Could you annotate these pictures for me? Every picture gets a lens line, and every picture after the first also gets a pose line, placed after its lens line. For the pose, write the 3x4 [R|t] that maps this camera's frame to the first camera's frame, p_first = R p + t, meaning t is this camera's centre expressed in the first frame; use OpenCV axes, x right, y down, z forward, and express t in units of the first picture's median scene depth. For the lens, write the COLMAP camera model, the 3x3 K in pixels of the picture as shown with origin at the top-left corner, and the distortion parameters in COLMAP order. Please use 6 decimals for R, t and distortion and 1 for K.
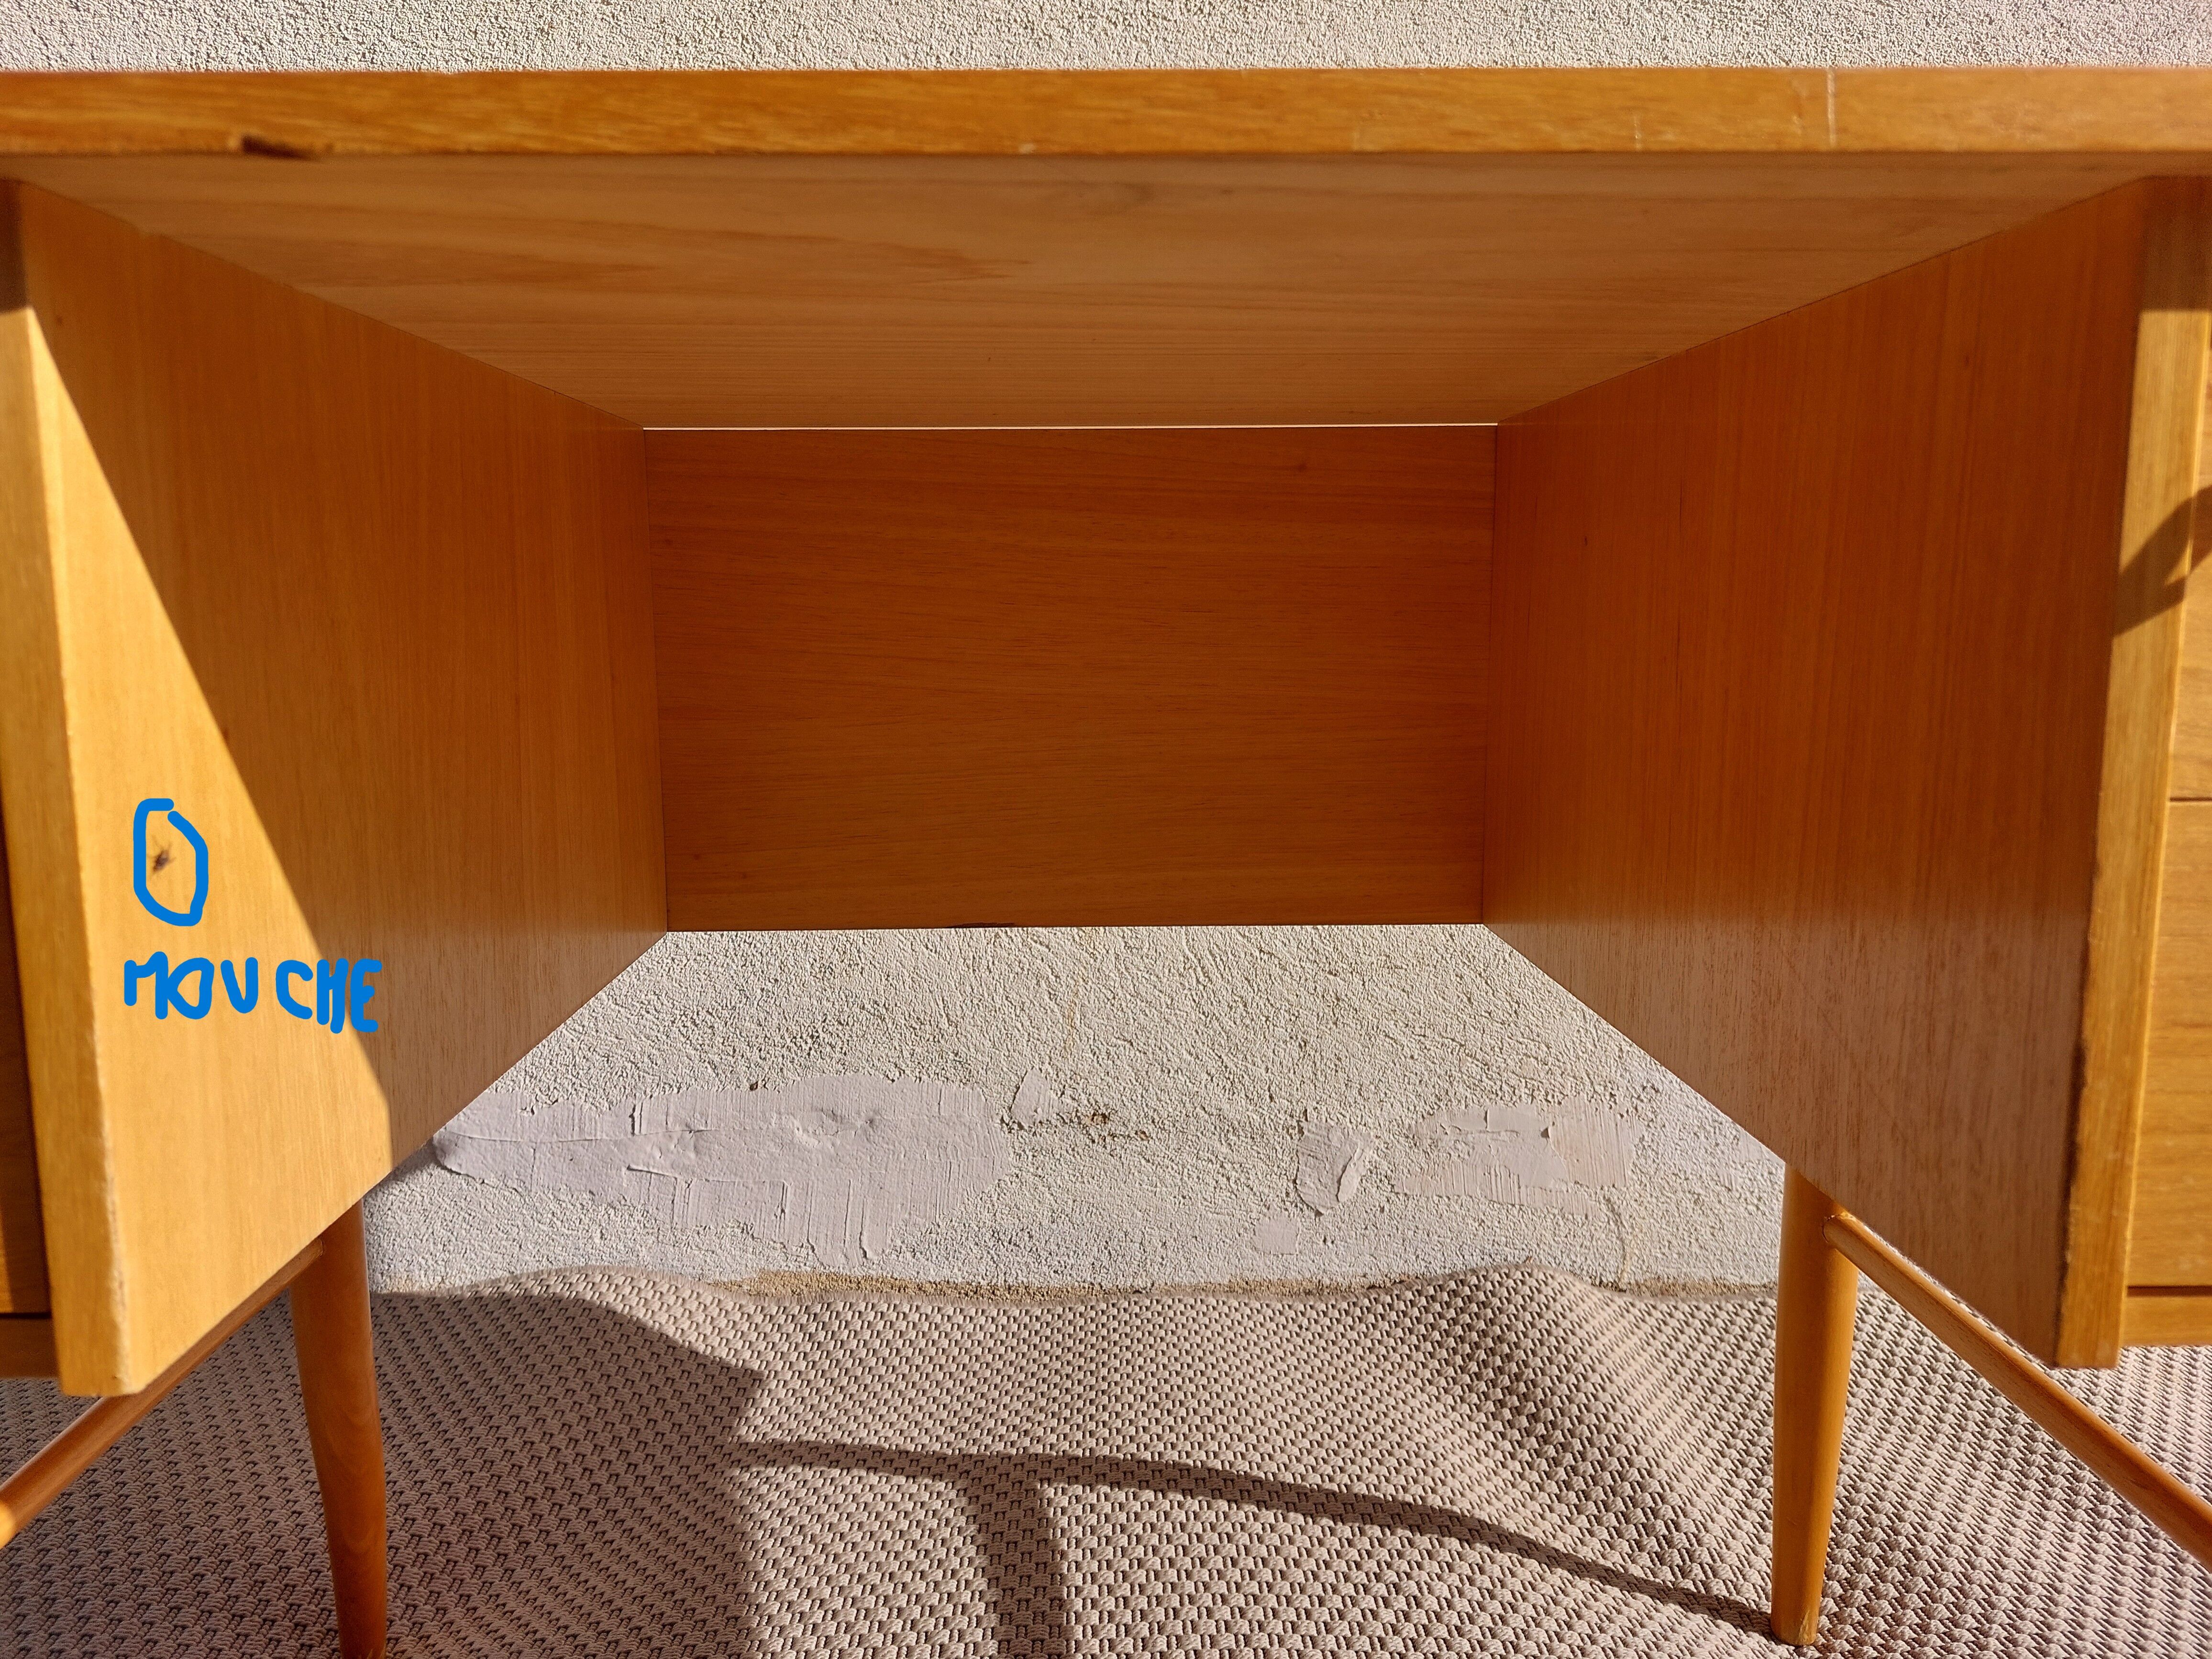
lens RADIAL K [[1617.7, 0, 1086.2], [0, 1617.7, 816.7], [0, 0, 1]] dist [0.026924, -0.008936]
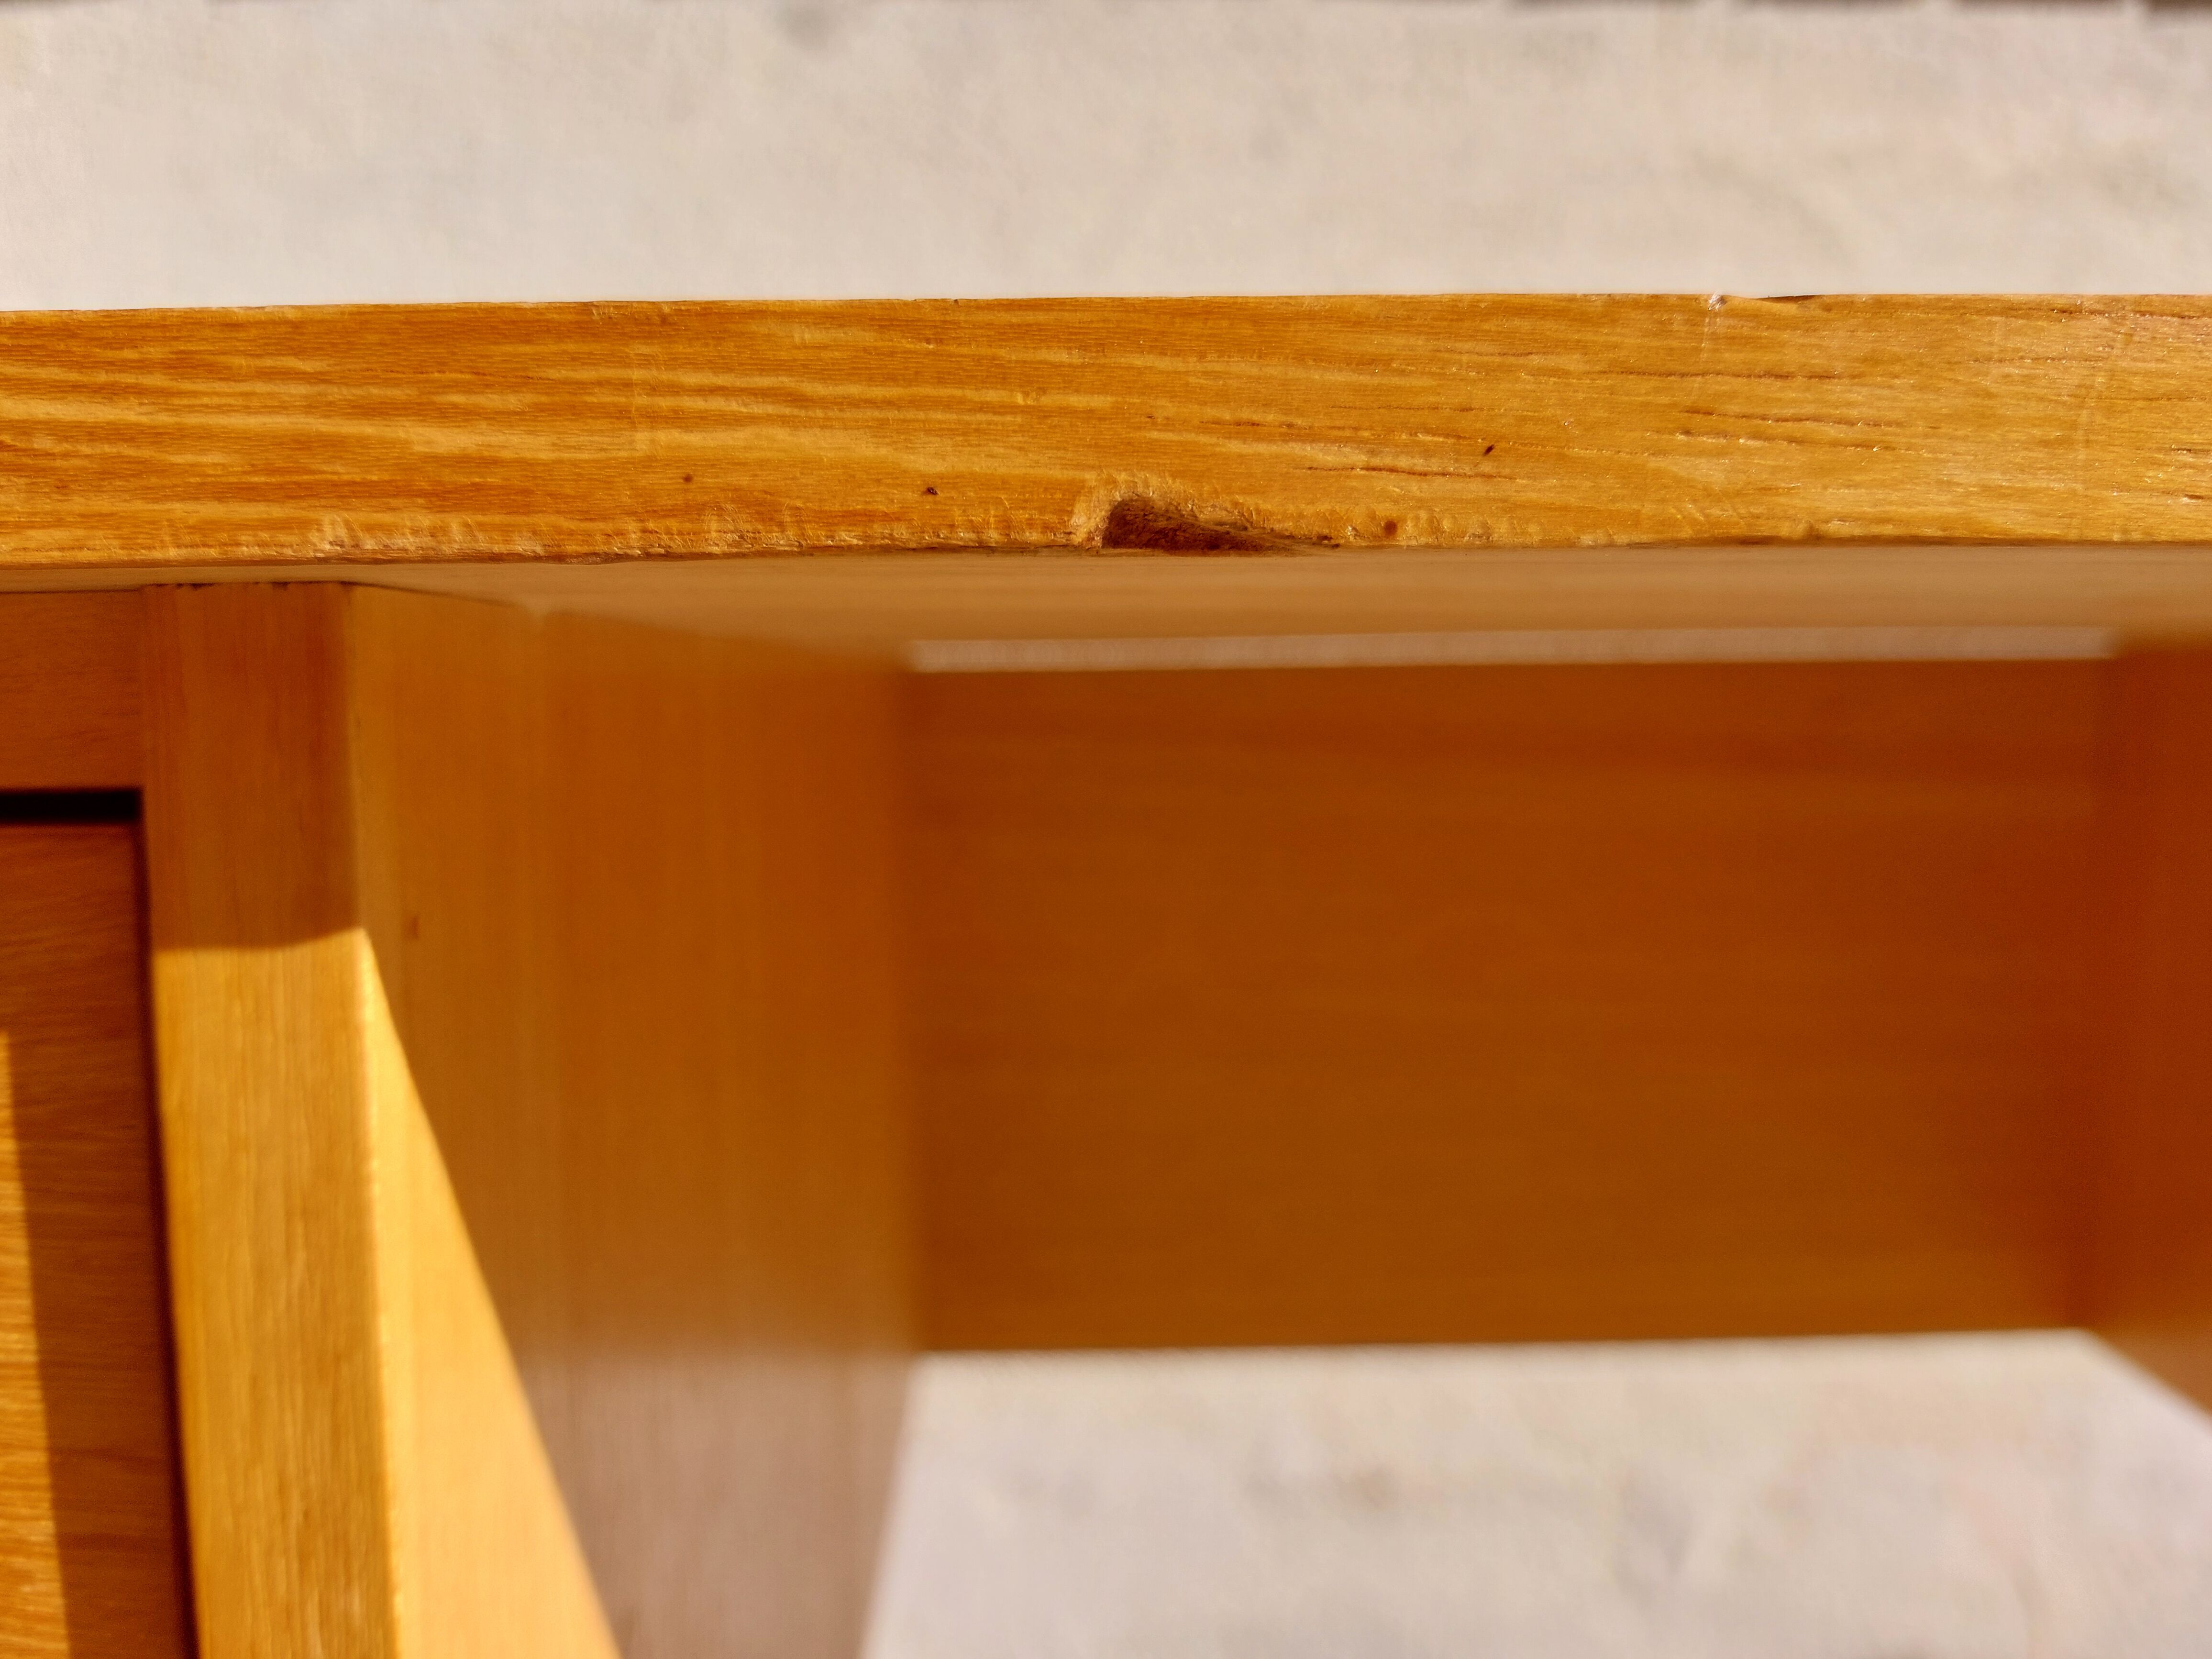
lens RADIAL K [[1696.6, 0, 1106.0], [0, 1696.6, 829.5], [0, 0, 1]] dist [-0.004023, -0.005628]
pose [[0.999471, -0.011586, 0.030380, -0.183899], [0.012954, 0.998892, -0.045235, -0.116833], [-0.029823, 0.045604, 0.998514, 0.232841]]
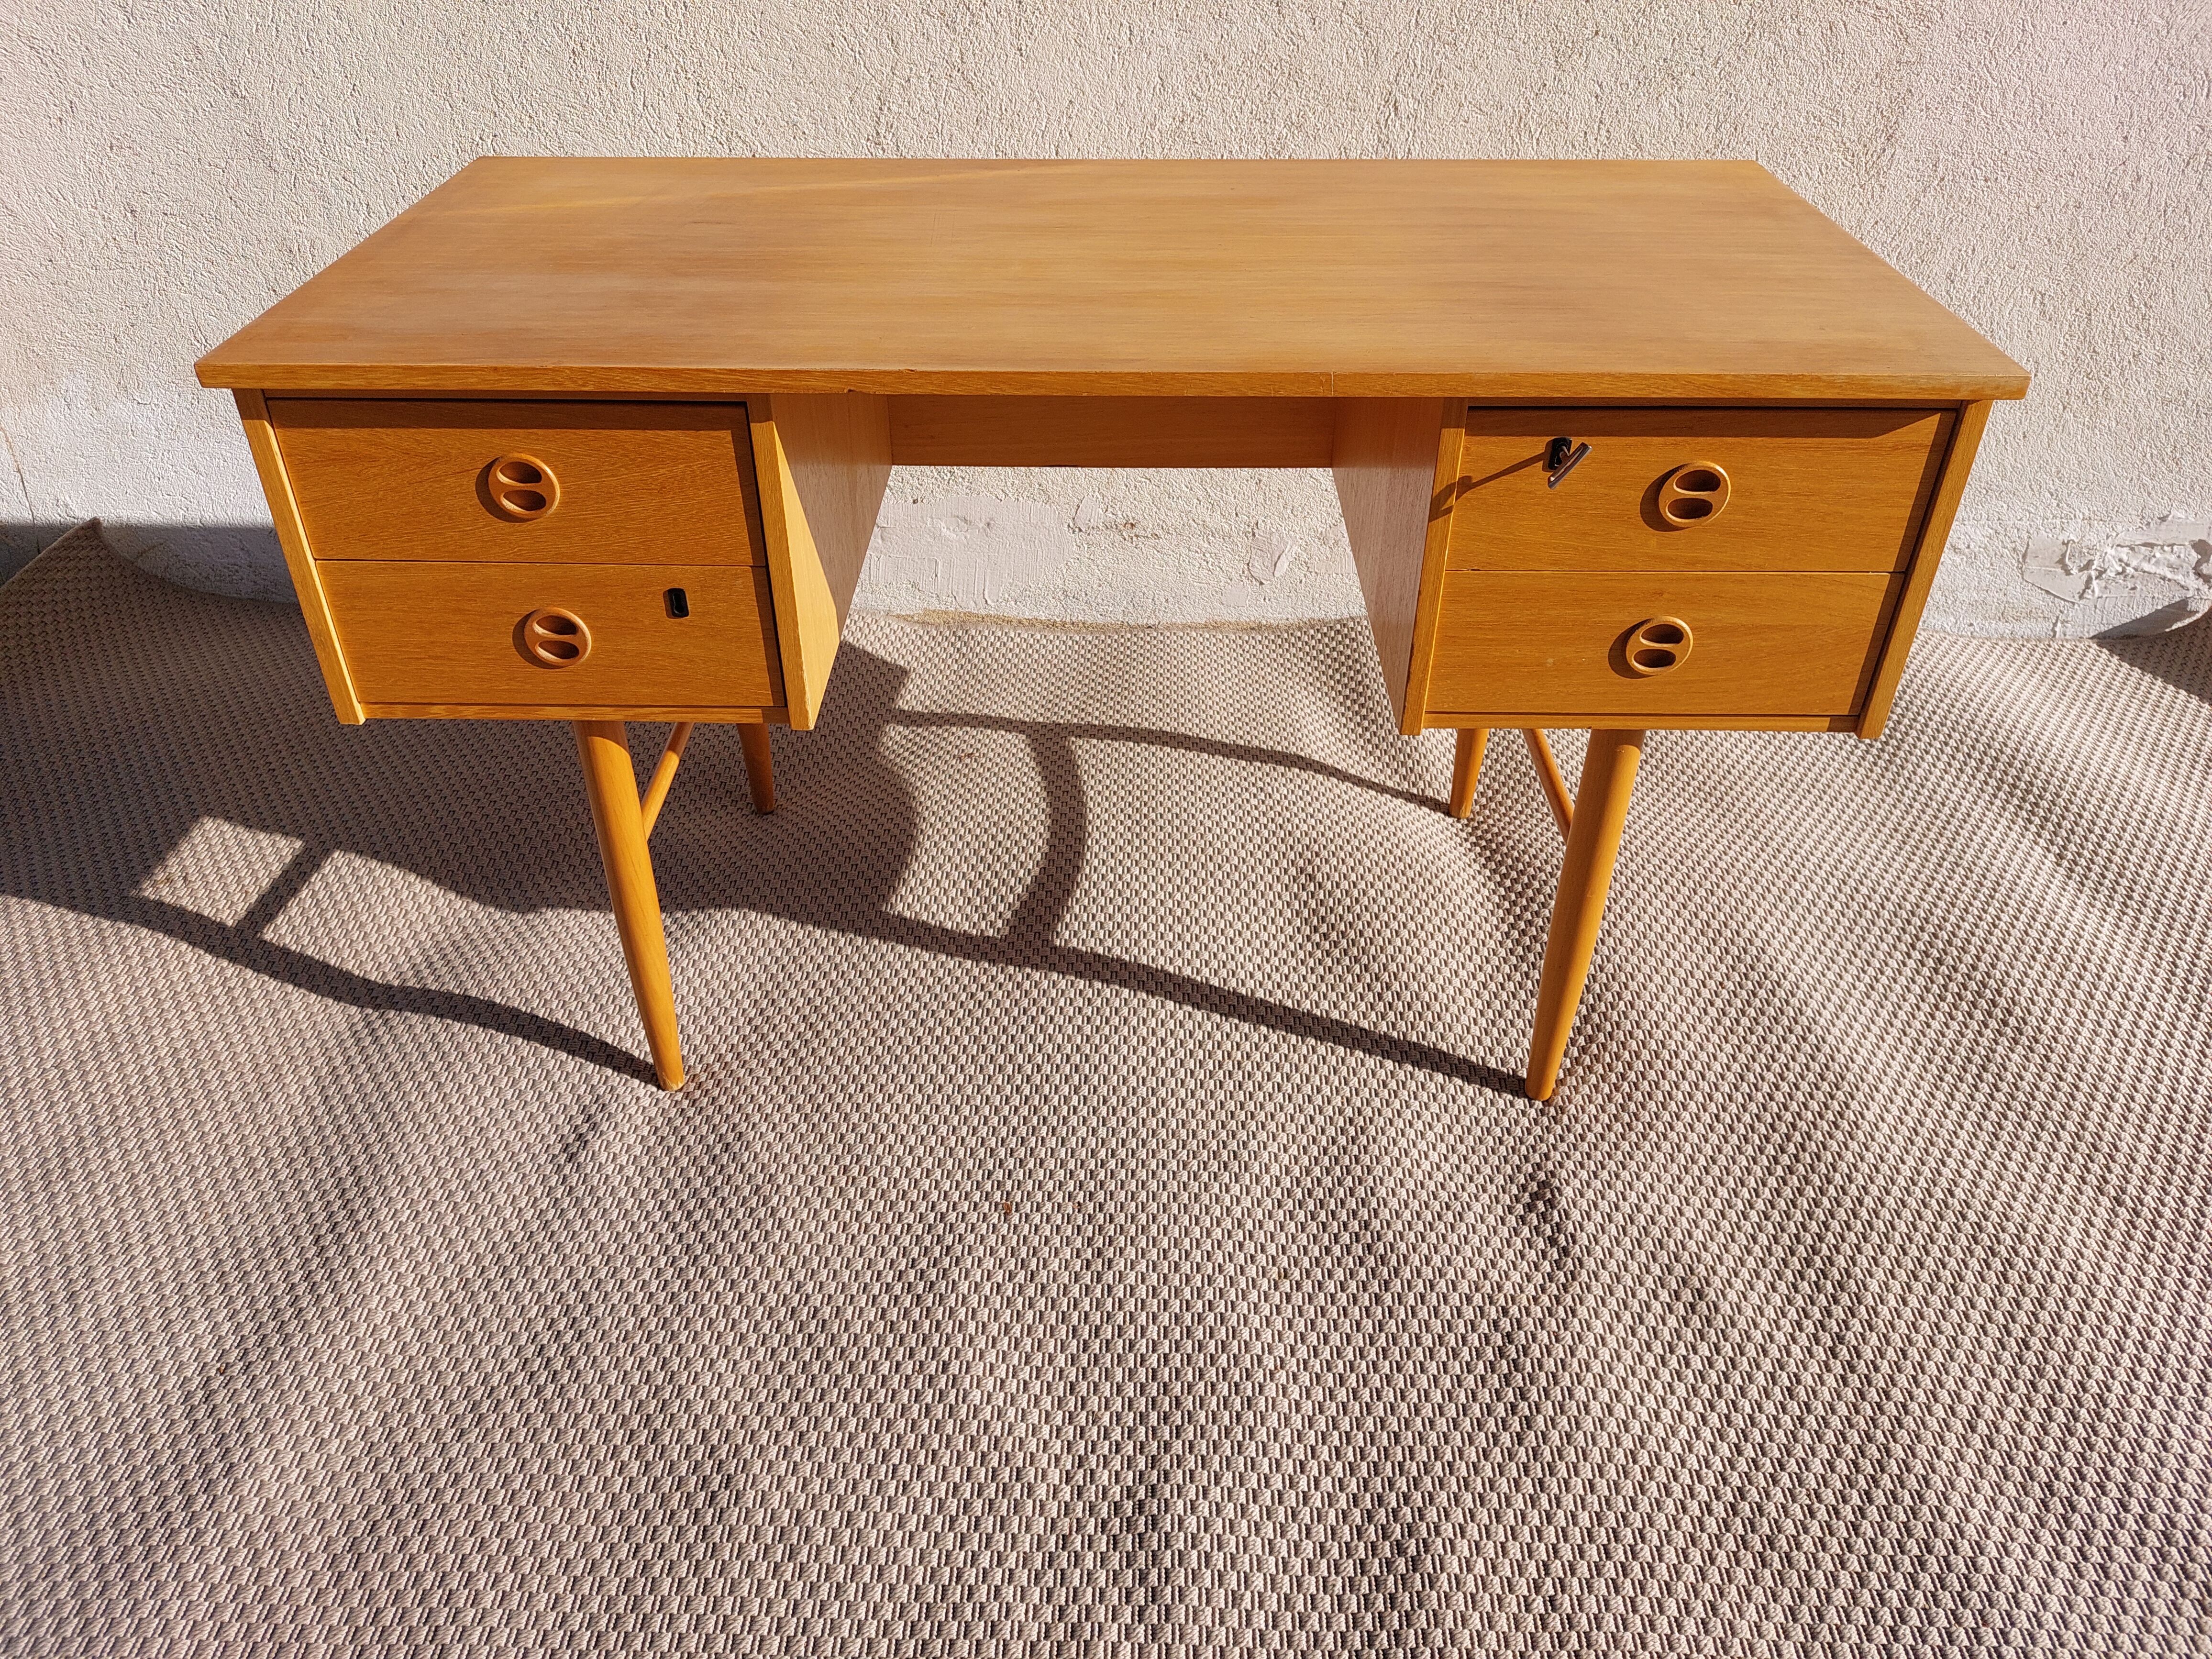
lens RADIAL K [[1696.6, 0, 1106.0], [0, 1696.6, 829.5], [0, 0, 1]] dist [-0.004023, -0.005628]
pose [[0.999535, 0.023968, -0.018856, 0.031802], [-0.012720, 0.889614, 0.456537, -0.414109], [0.027717, -0.456085, 0.889505, -0.846721]]
